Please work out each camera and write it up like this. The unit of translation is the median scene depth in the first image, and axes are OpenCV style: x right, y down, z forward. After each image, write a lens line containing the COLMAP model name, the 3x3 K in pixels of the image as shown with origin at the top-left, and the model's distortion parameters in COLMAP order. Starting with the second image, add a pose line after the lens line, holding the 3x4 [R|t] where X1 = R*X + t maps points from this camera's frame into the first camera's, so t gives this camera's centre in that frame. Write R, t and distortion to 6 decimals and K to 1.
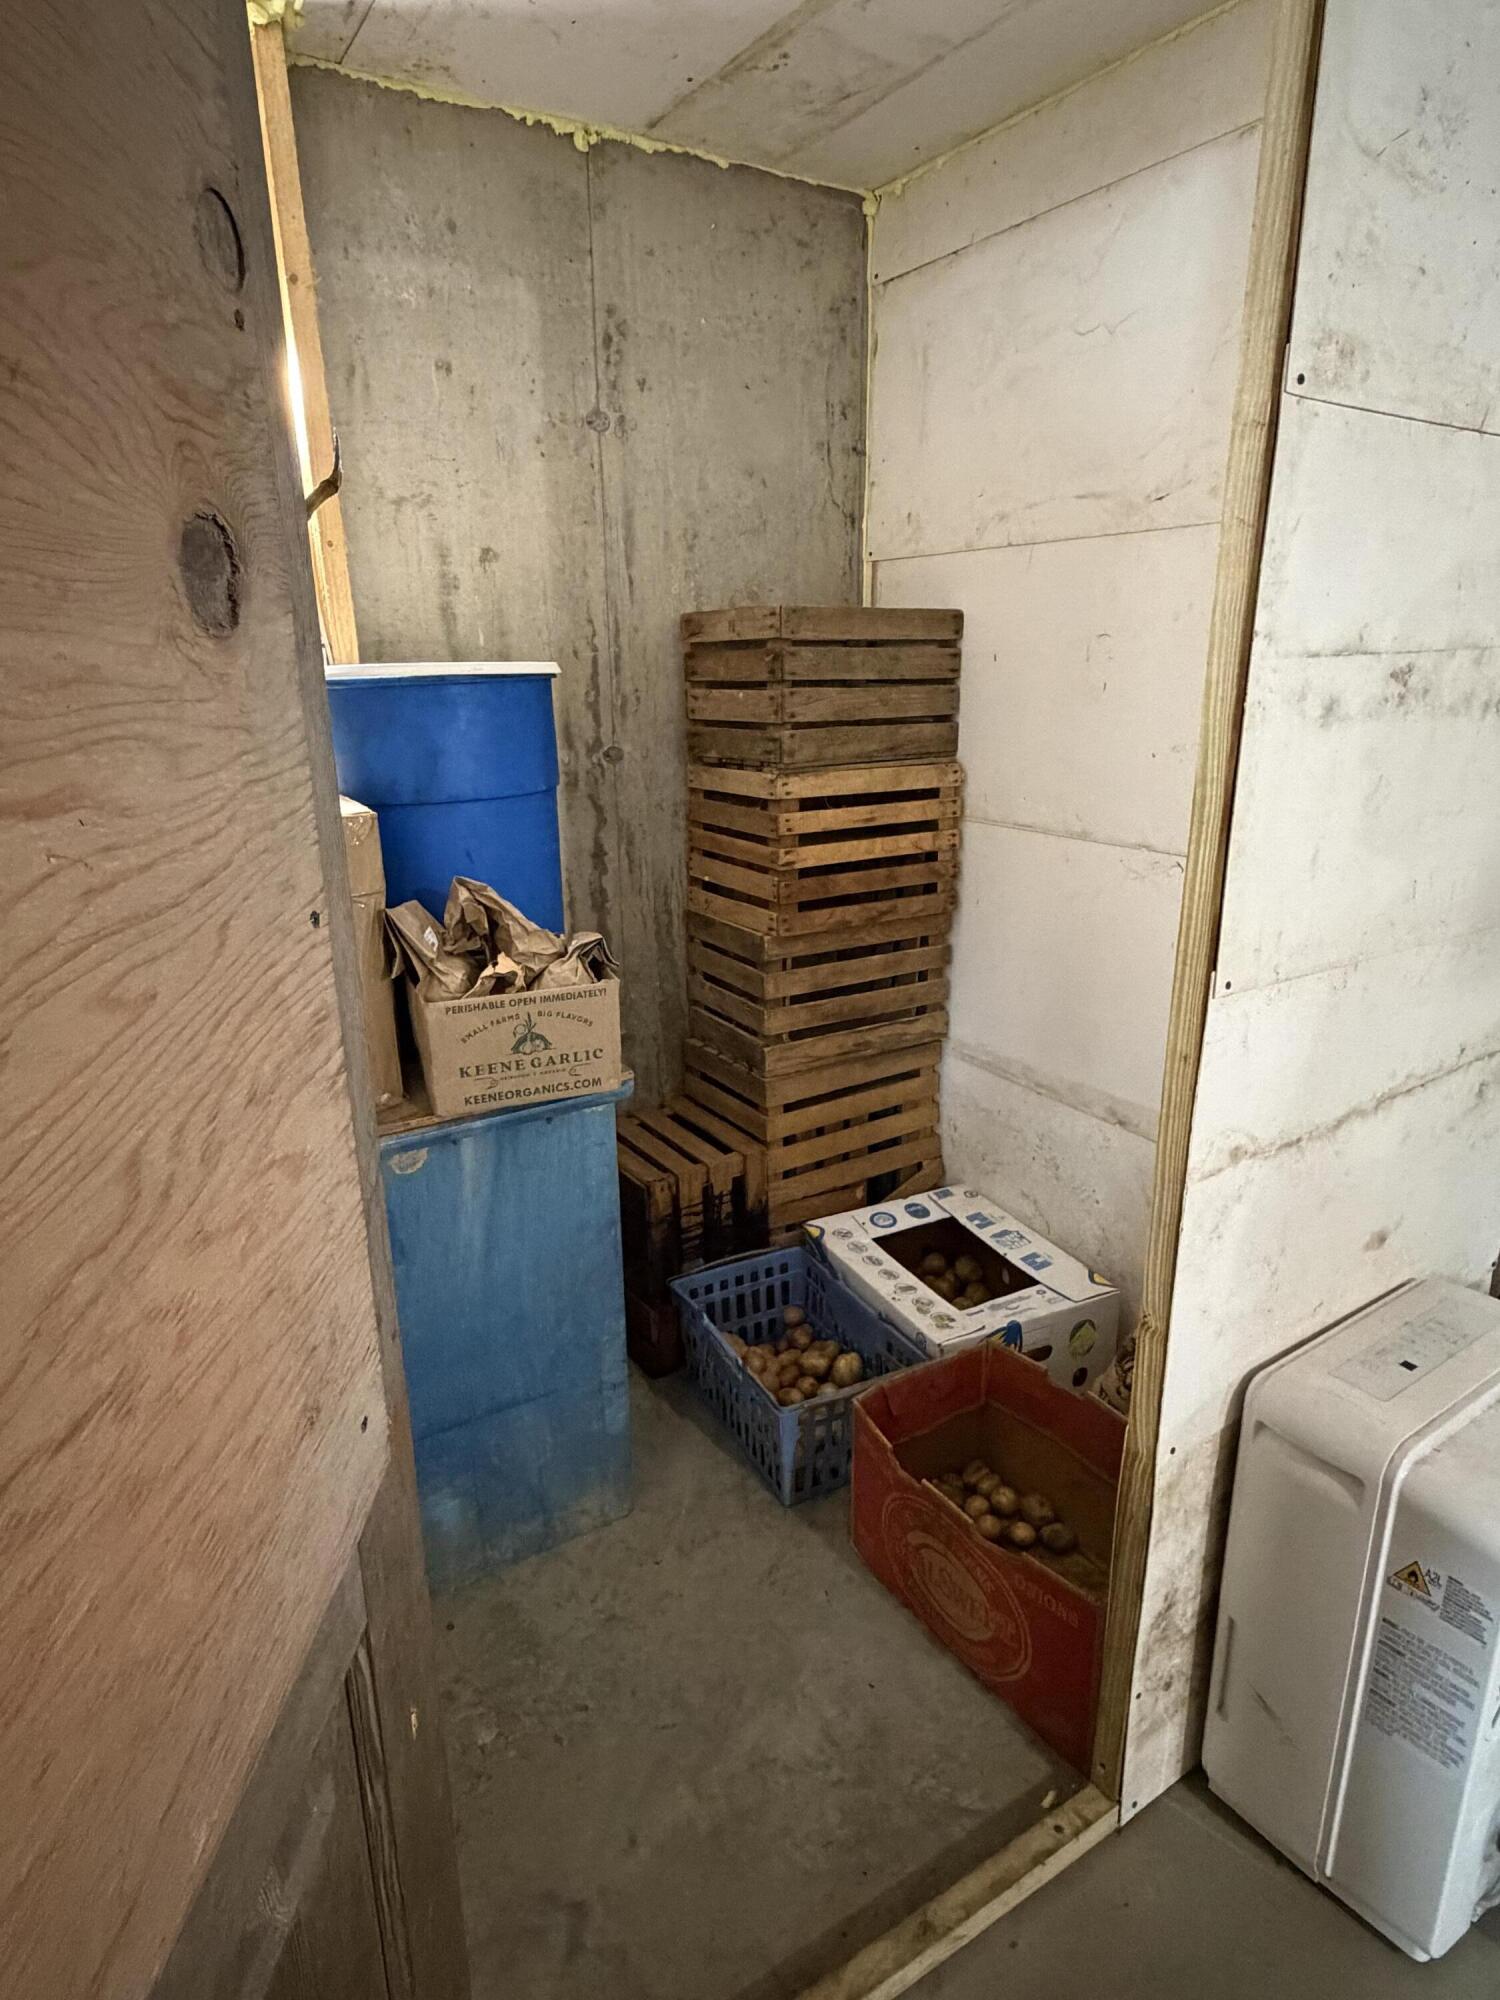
lens RADIAL K [[1133.5, 0, 748.8], [0, 1133.5, 1003.8], [0, 0, 1]] dist [0.002922, -0.001560]
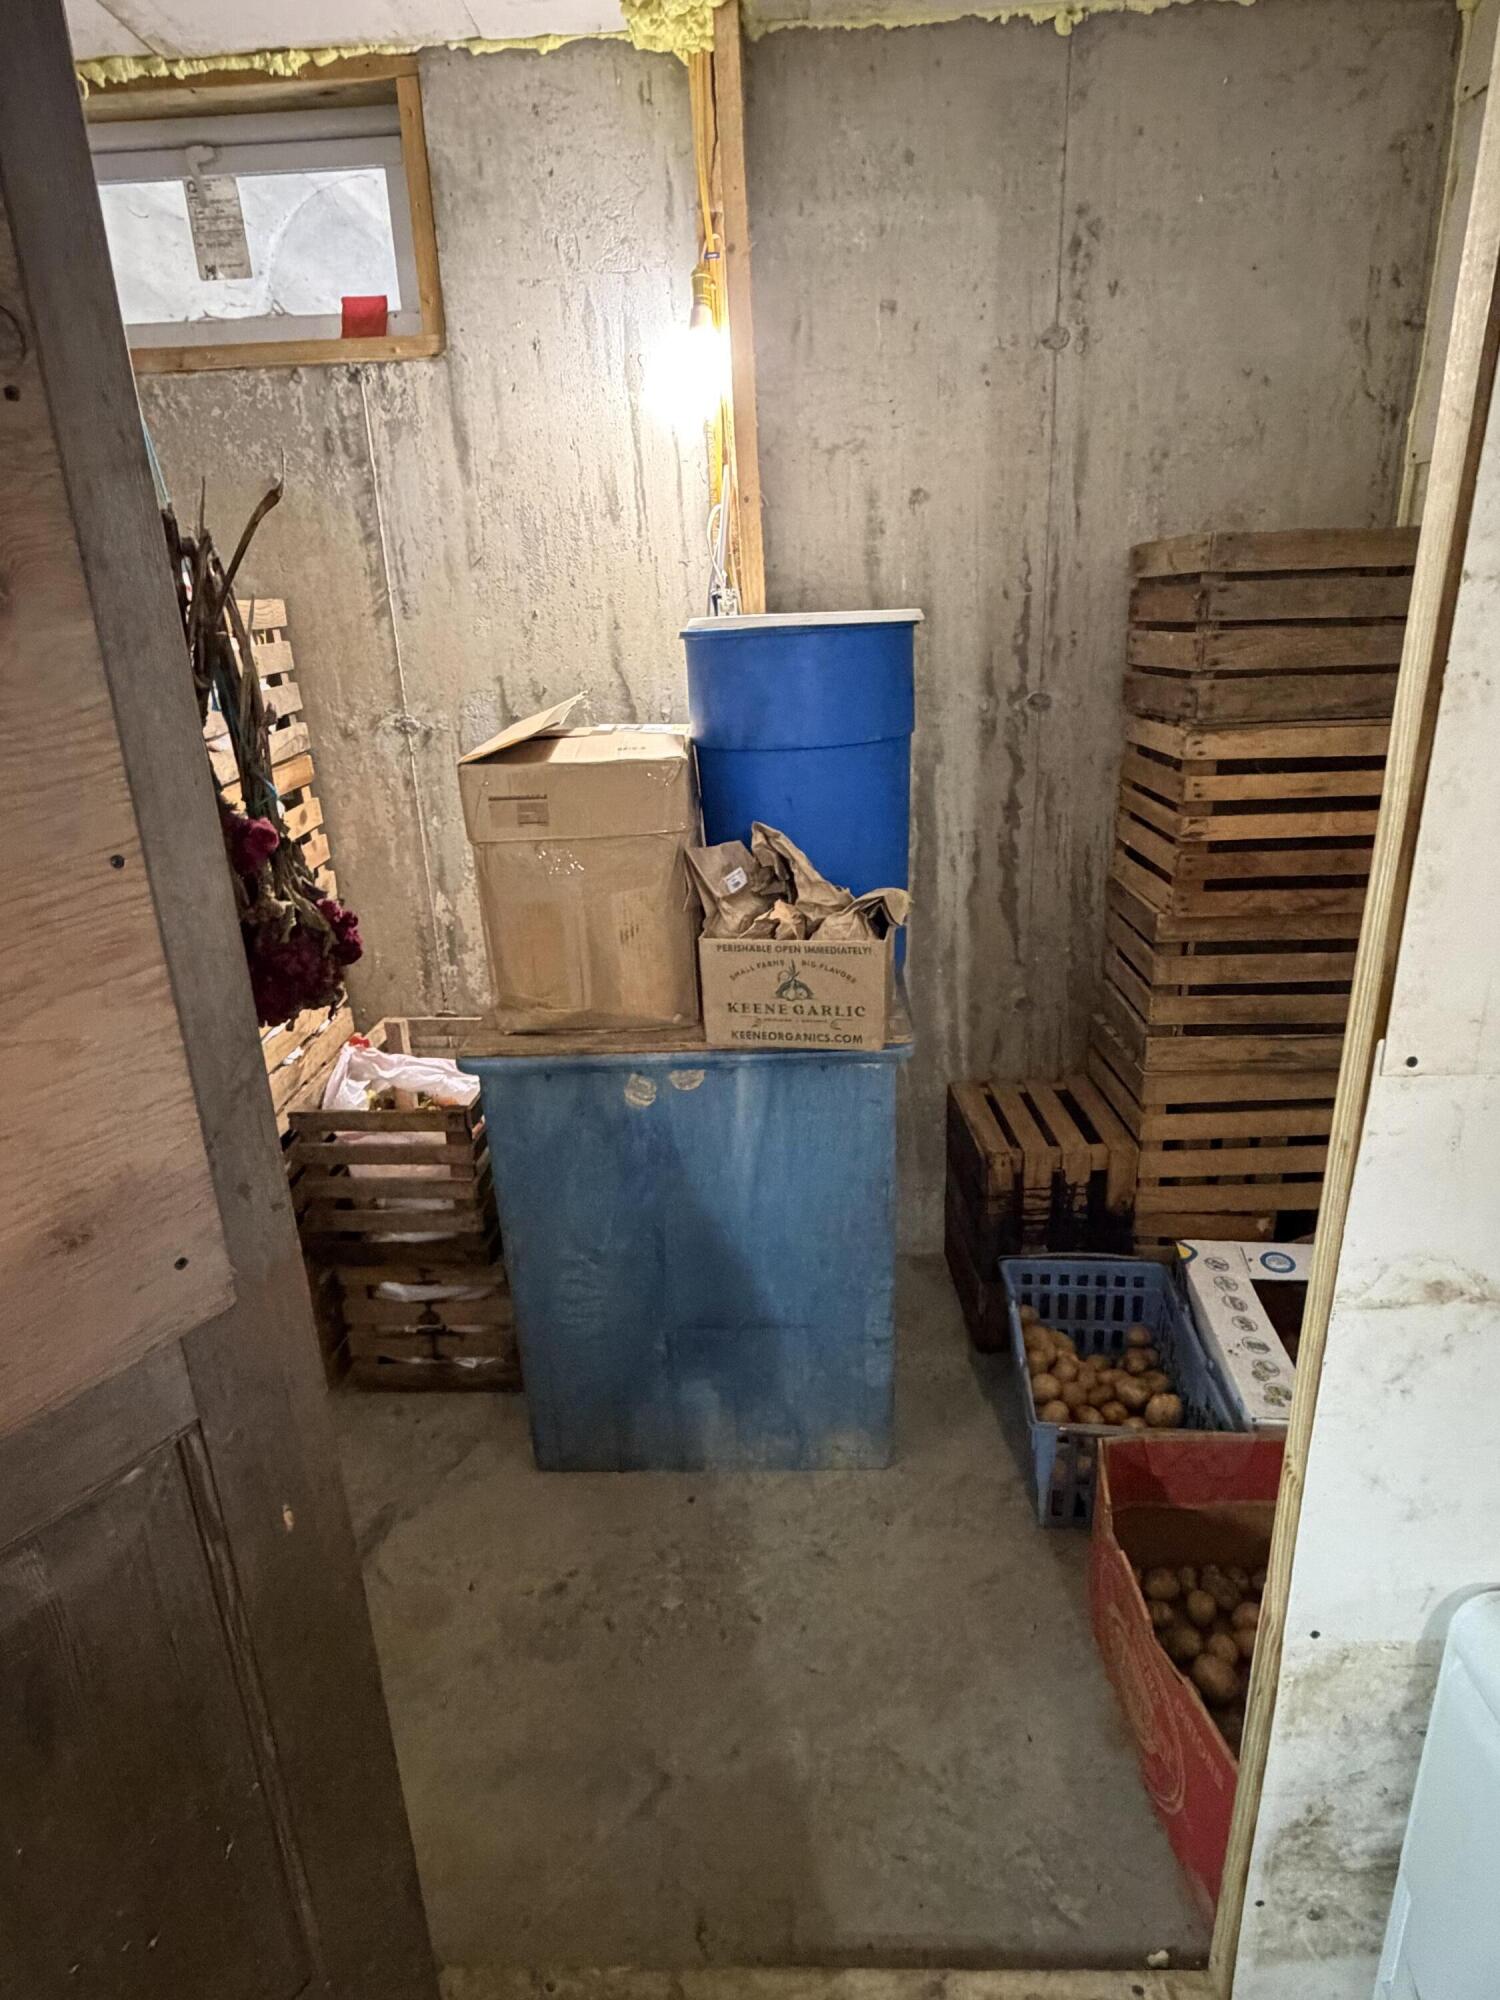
lens RADIAL K [[1133.5, 0, 744.5], [0, 1133.5, 999.6], [0, 0, 1]] dist [0.002922, -0.001560]
pose [[0.834704, 0.163055, -0.526007, 0.228786], [-0.133487, 0.986582, 0.094001, -0.034781], [0.534276, -0.008248, 0.845270, 0.078547]]
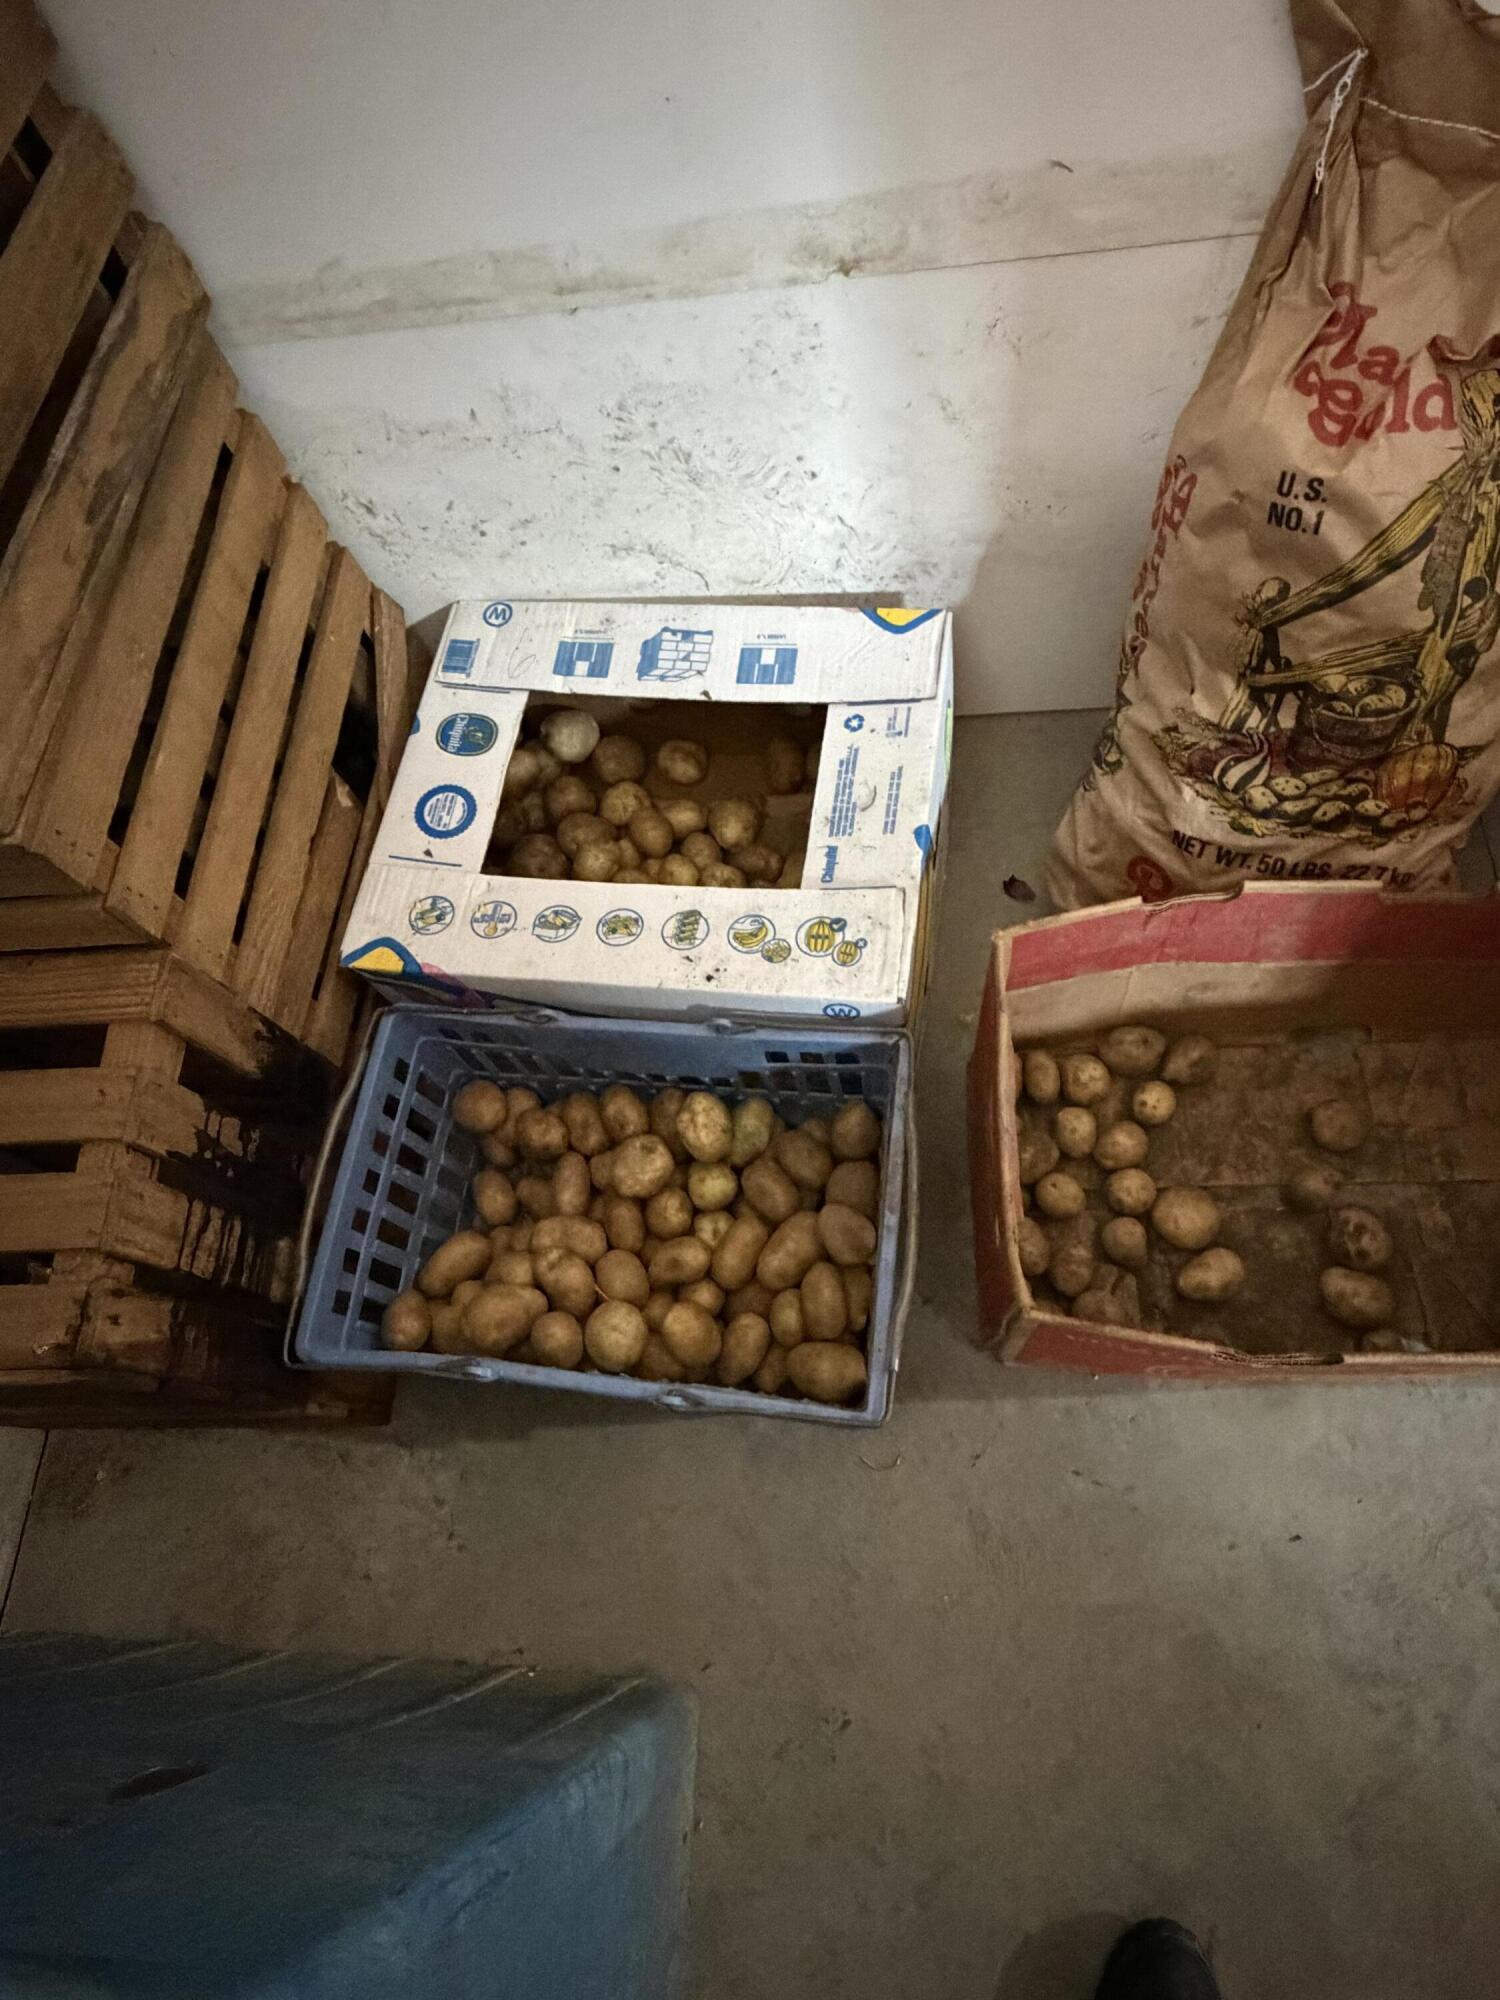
lens RADIAL K [[1133.5, 0, 759.2], [0, 1133.5, 995.9], [0, 0, 1]] dist [0.002922, -0.001560]
pose [[0.554154, -0.782355, 0.284313, 0.006484], [0.369417, 0.537214, 0.758243, -0.066271], [-0.745952, -0.315153, 0.586714, 0.721366]]
